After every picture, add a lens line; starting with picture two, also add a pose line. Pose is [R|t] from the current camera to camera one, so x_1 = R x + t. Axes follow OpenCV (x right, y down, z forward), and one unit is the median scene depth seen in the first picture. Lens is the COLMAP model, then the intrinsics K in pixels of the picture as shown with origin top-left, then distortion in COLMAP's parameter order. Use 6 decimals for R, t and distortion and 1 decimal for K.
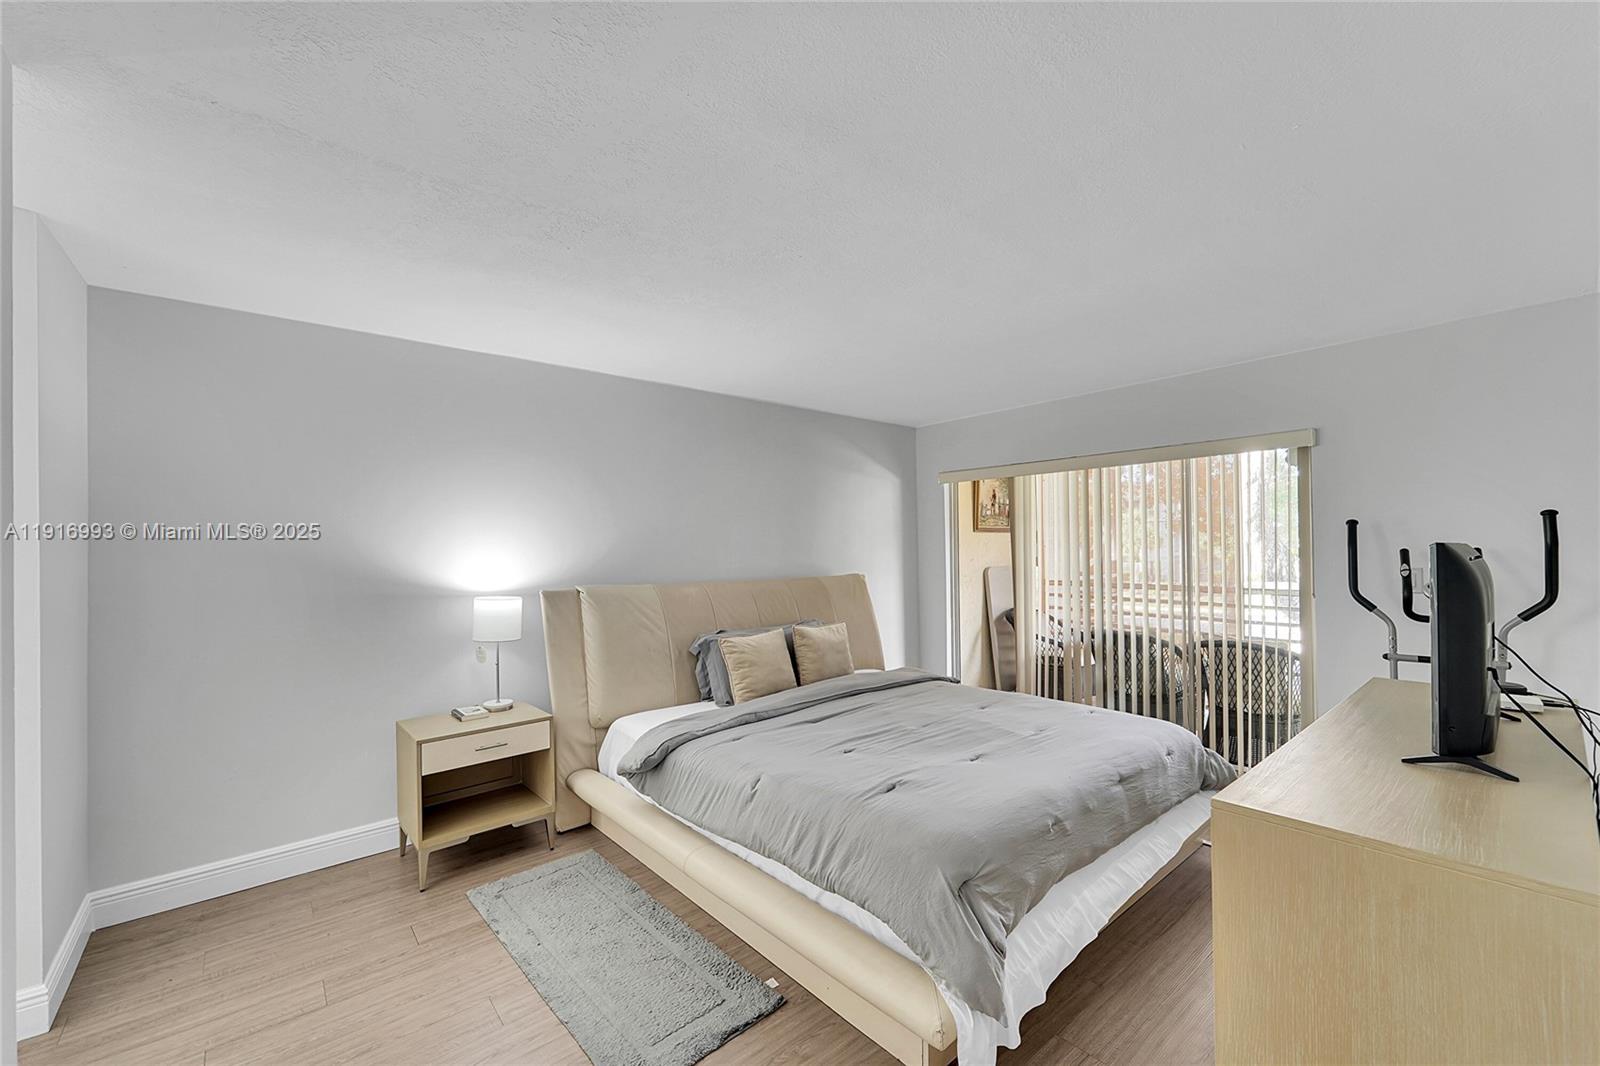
lens RADIAL K [[650.9, 0, 798.8], [0, 650.9, 540.3], [0, 0, 1]] dist [-0.000524, -0.000018]
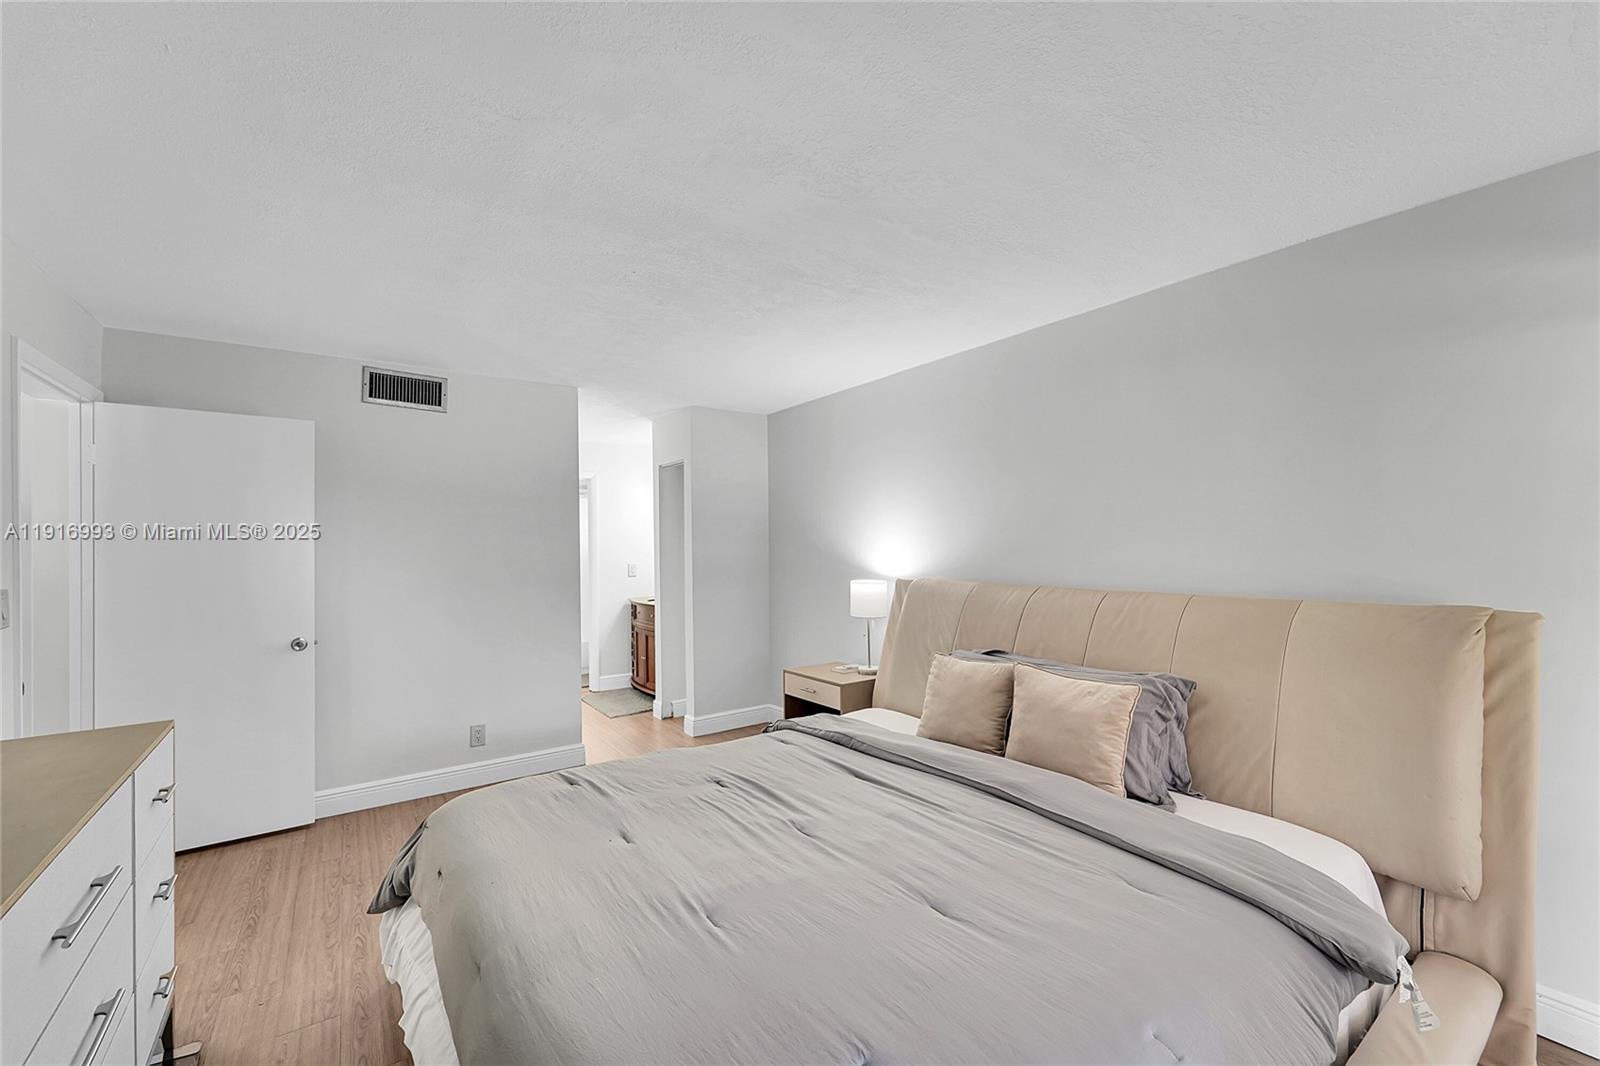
lens RADIAL K [[650.9, 0, 800.8], [0, 650.9, 540.6], [0, 0, 1]] dist [-0.000524, -0.000018]
pose [[-0.067537, 0.009361, -0.997673, 0.745491], [0.009390, 0.999918, 0.008747, 0.002162], [0.997673, -0.008778, -0.067620, 0.956668]]
